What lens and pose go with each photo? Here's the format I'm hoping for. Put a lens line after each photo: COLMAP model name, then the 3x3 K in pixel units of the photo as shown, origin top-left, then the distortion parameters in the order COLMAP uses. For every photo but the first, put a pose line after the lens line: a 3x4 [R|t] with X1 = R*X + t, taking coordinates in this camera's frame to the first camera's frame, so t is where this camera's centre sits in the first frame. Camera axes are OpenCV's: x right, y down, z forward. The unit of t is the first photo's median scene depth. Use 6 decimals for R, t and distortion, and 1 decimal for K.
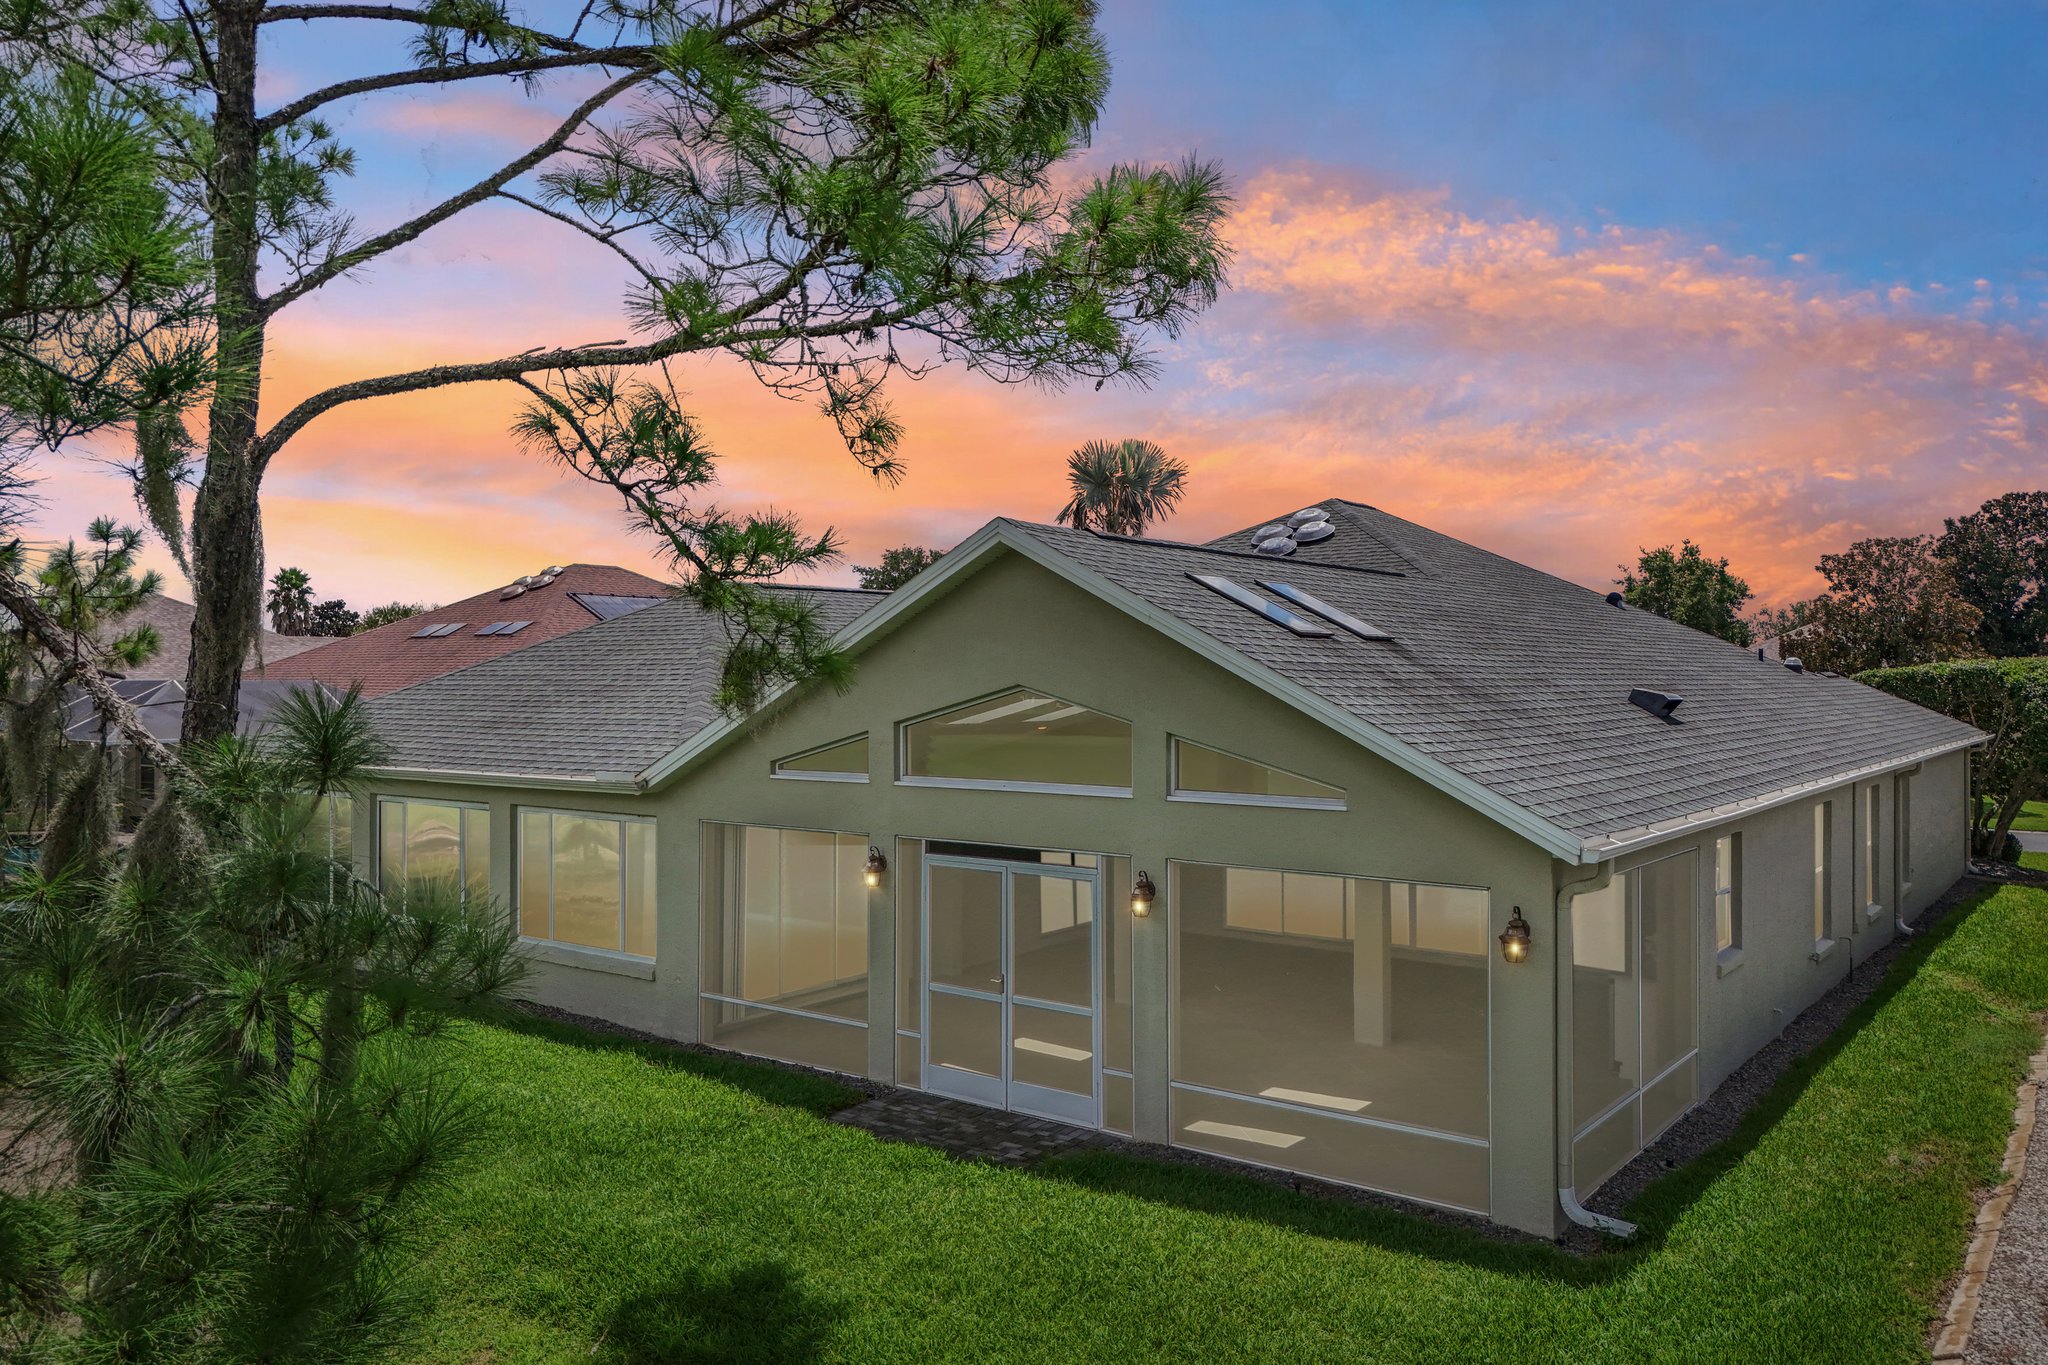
lens RADIAL K [[1520.8, 0, 1024.0], [0, 1520.8, 682.5], [0, 0, 1]] dist [0.001955, 0.000066]
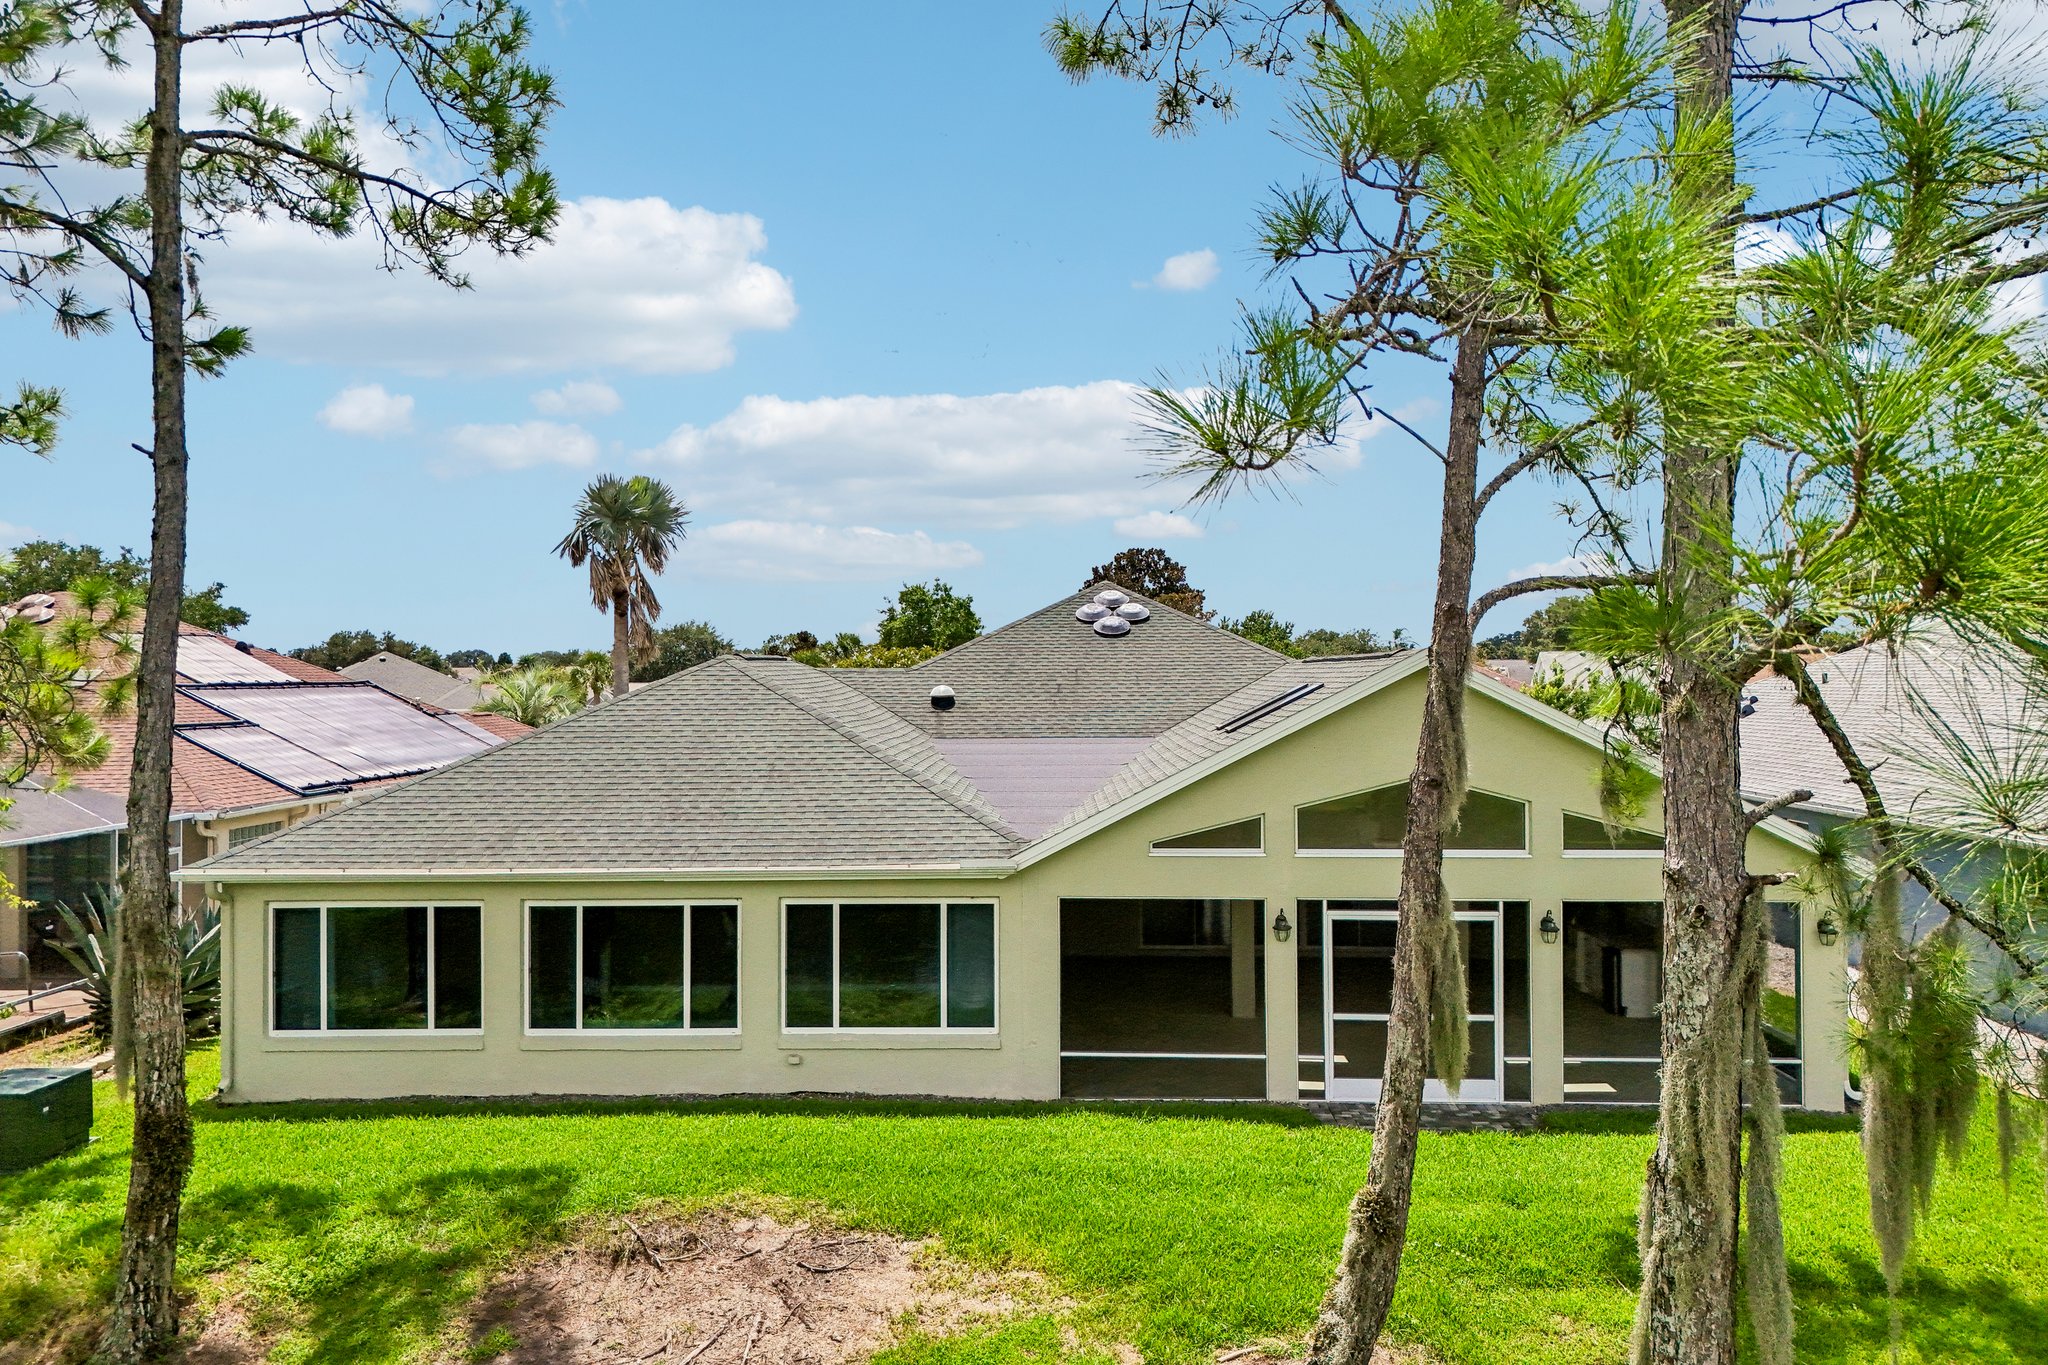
lens RADIAL K [[1503.6, 0, 1024.0], [0, 1503.6, 682.5], [0, 0, 1]] dist [0.065176, -0.056283]
pose [[0.807339, -0.004388, 0.590072, -0.609353], [0.003802, 0.999990, 0.002233, -0.048989], [-0.590076, 0.000441, 0.807348, 0.083070]]
